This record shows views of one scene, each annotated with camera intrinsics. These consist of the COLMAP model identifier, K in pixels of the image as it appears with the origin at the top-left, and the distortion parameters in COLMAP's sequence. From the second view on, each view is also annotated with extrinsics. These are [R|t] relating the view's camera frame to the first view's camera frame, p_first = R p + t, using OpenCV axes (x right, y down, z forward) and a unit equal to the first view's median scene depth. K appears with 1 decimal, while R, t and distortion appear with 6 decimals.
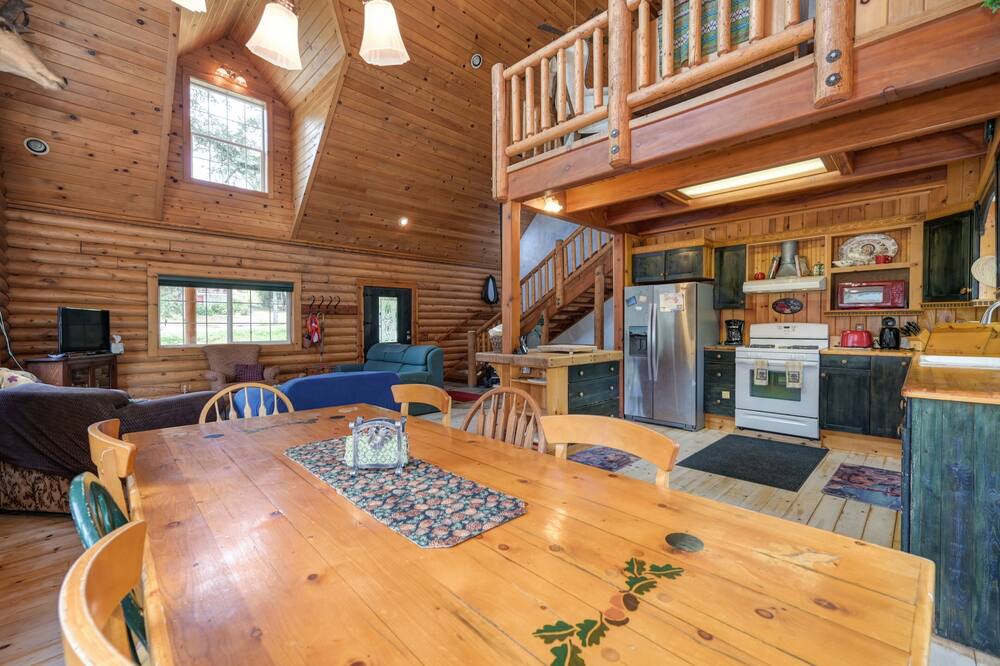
lens RADIAL K [[428.1, 0, 498.3], [0, 428.1, 331.1], [0, 0, 1]] dist [0.009151, 0.000022]
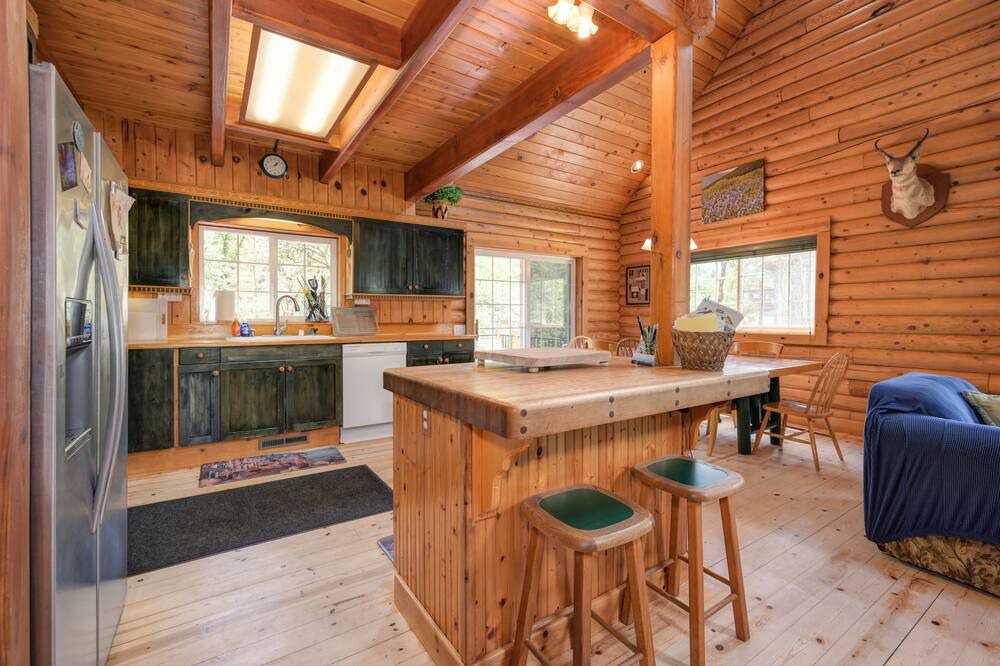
lens RADIAL K [[428.1, 0, 502.9], [0, 428.1, 330.5], [0, 0, 1]] dist [0.009151, 0.000022]
pose [[-0.982141, -0.004016, 0.188102, 0.061225], [0.003683, 0.999170, 0.040562, 0.000059], [-0.188108, 0.040530, -0.981312, 0.765939]]
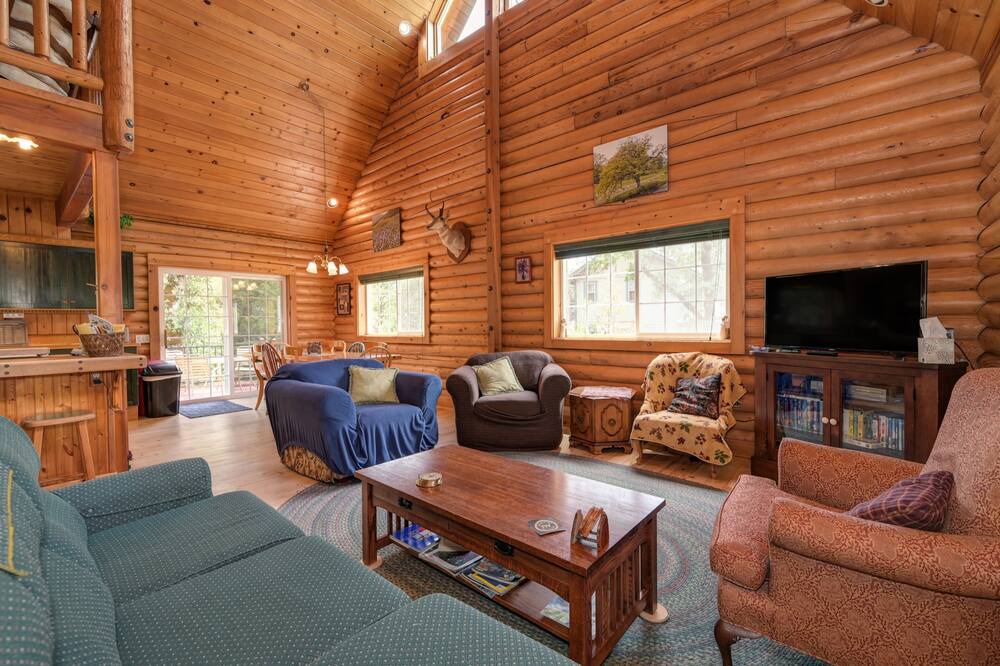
lens RADIAL K [[428.1, 0, 497.0], [0, 428.1, 331.2], [0, 0, 1]] dist [0.009151, 0.000022]
pose [[-0.996655, 0.017823, -0.079763, -0.297956], [0.015954, 0.999585, 0.024005, 0.003473], [0.080158, 0.022652, -0.996525, 0.924258]]
